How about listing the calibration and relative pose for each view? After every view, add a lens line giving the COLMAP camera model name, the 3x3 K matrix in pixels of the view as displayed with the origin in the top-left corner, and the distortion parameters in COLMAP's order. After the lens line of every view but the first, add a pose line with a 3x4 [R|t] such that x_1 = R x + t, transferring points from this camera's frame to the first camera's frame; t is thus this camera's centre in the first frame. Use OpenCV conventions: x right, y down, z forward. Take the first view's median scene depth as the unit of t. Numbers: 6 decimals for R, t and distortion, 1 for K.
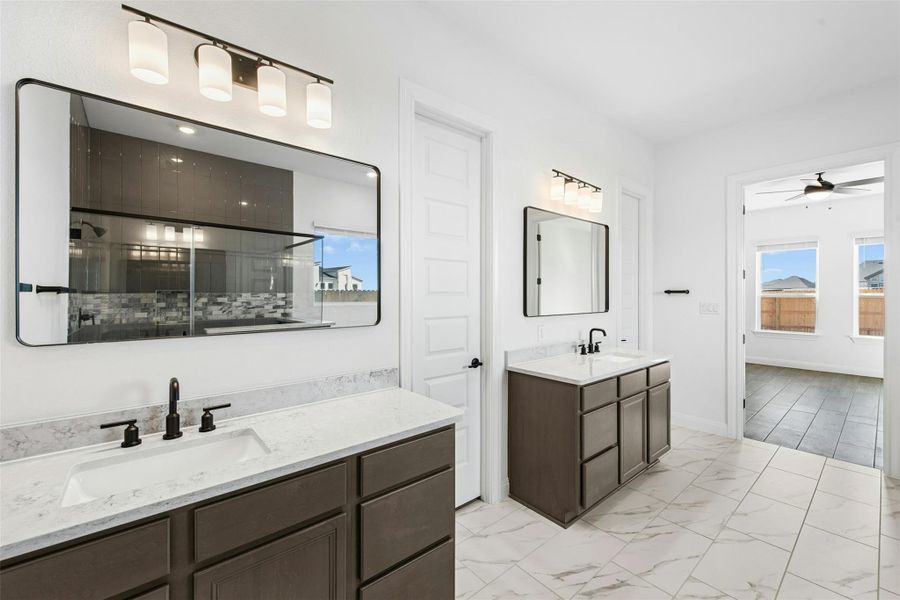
lens RADIAL K [[367.9, 0, 458.0], [0, 367.9, 295.0], [0, 0, 1]] dist [0.000774, -0.000612]
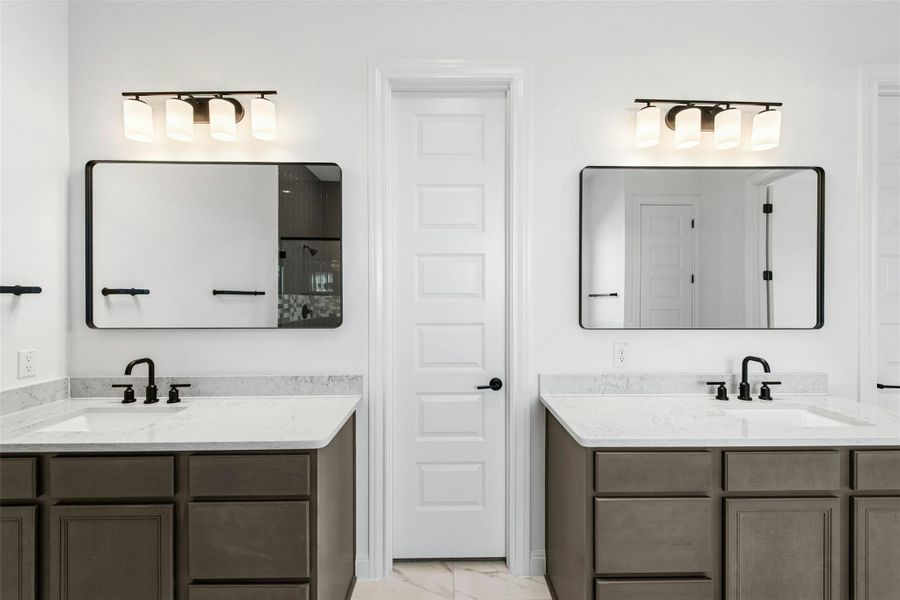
lens RADIAL K [[367.9, 0, 462.4], [0, 367.9, 298.0], [0, 0, 1]] dist [0.000774, -0.000612]
pose [[0.768433, 0.002622, -0.639925, 0.503494], [-0.000448, 0.999994, 0.003560, 0.000128], [0.639931, -0.002449, 0.768429, 0.366319]]
